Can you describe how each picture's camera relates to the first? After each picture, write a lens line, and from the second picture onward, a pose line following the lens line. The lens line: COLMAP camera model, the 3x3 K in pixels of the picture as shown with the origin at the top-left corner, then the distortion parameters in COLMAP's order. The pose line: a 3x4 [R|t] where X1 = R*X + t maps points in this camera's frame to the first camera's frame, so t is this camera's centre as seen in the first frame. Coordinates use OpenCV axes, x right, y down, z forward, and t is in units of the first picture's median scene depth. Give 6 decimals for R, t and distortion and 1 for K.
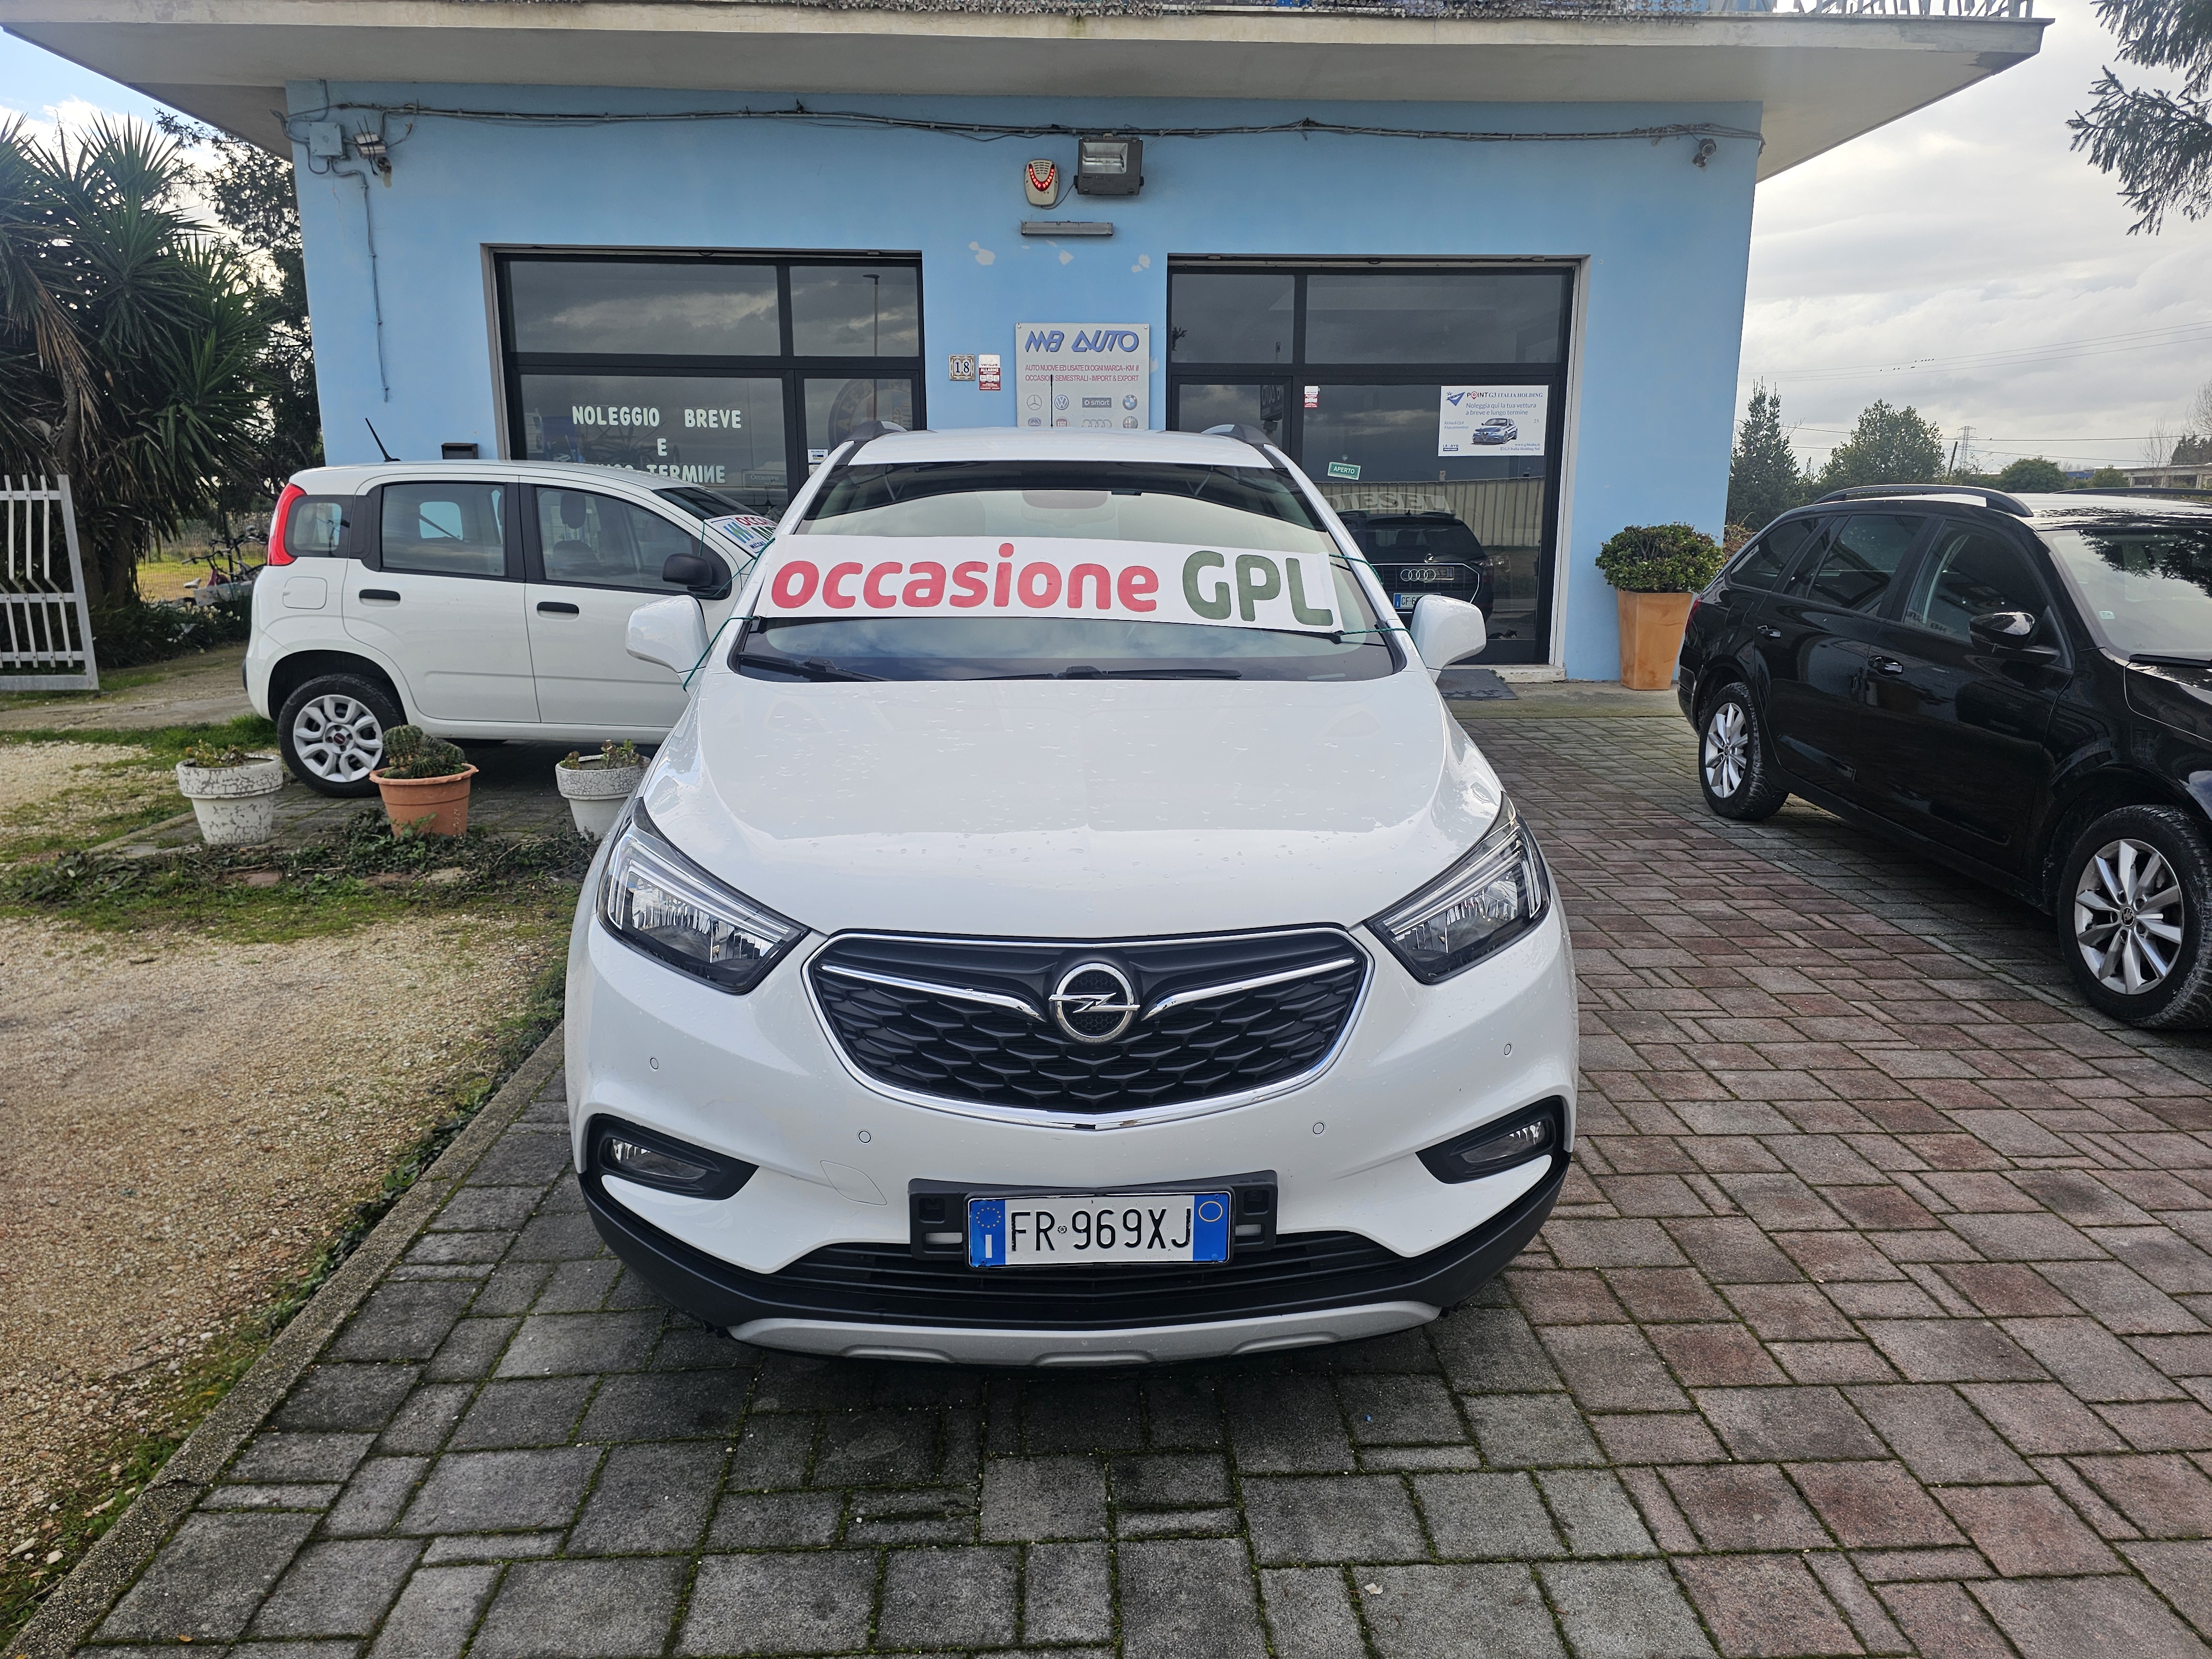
lens RADIAL K [[1483.6, 0, 1114.6], [0, 1483.6, 827.3], [0, 0, 1]] dist [0.047306, -0.043441]
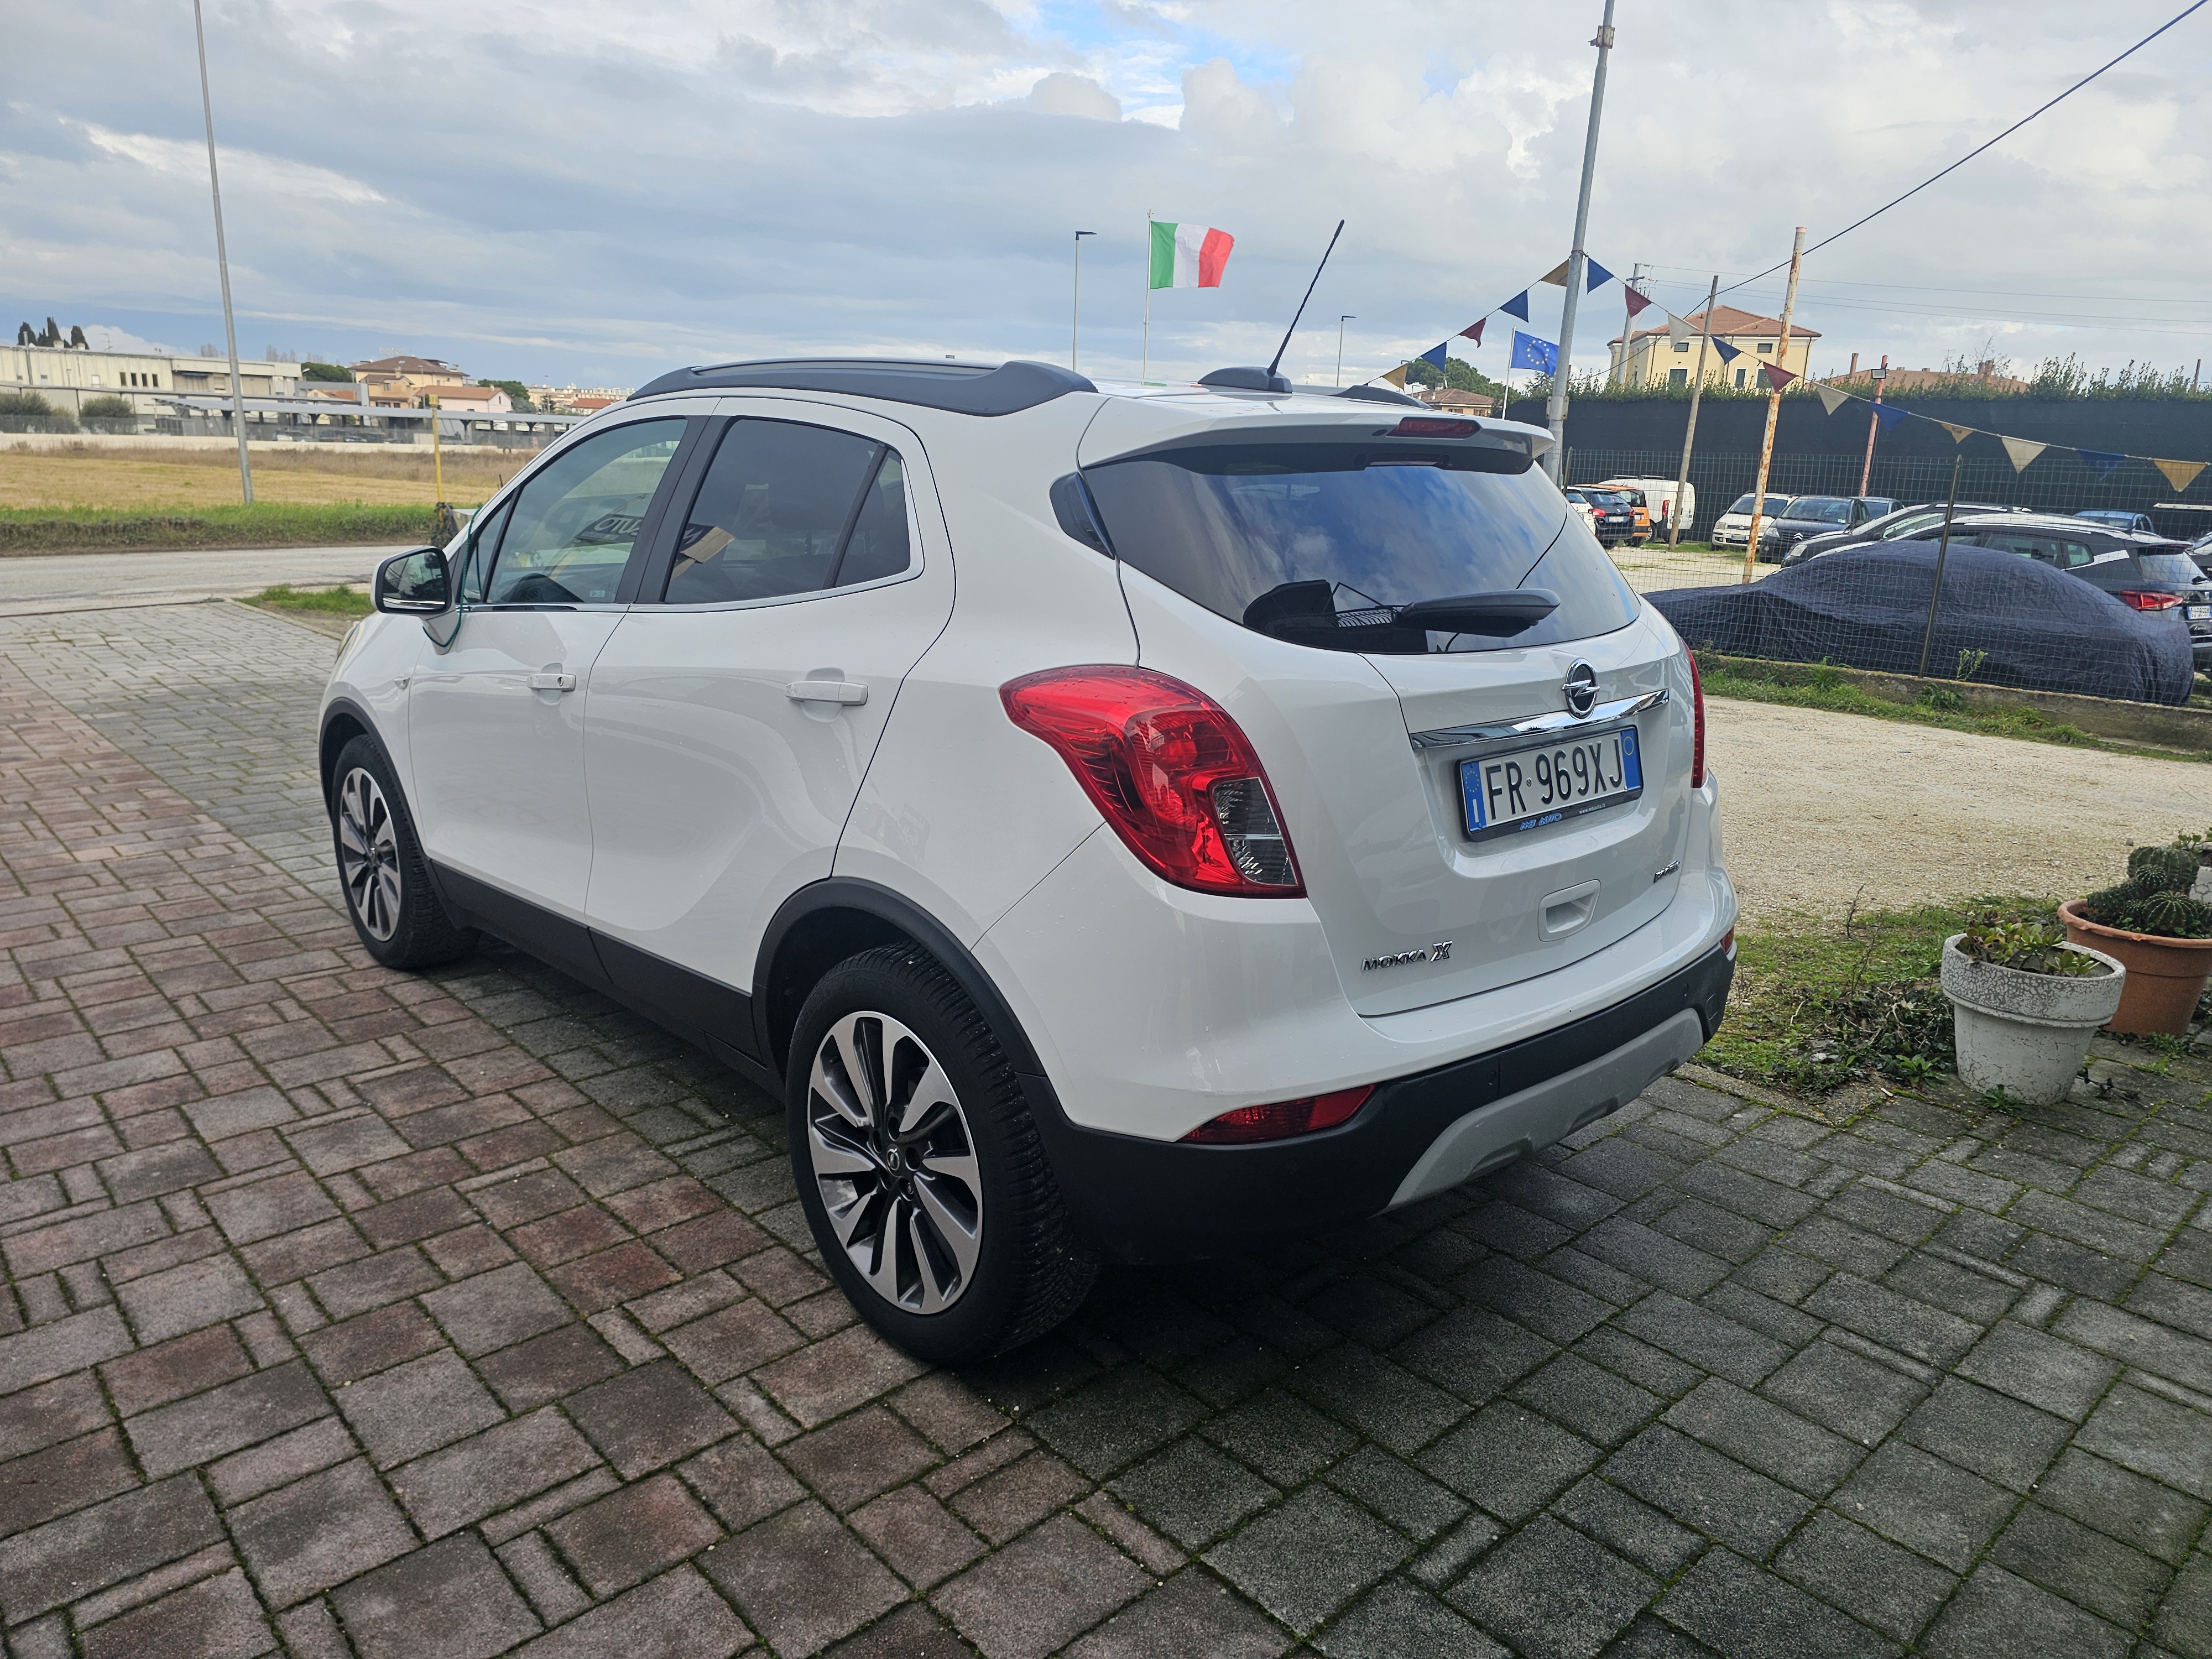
lens RADIAL K [[1483.6, 0, 1104.2], [0, 1483.6, 810.8], [0, 0, 1]] dist [0.047306, -0.043441]
pose [[-0.772737, 0.127351, -0.621819, 0.593774], [-0.161662, 0.907869, 0.386833, -0.533731], [0.613794, 0.399445, -0.680956, 2.360226]]
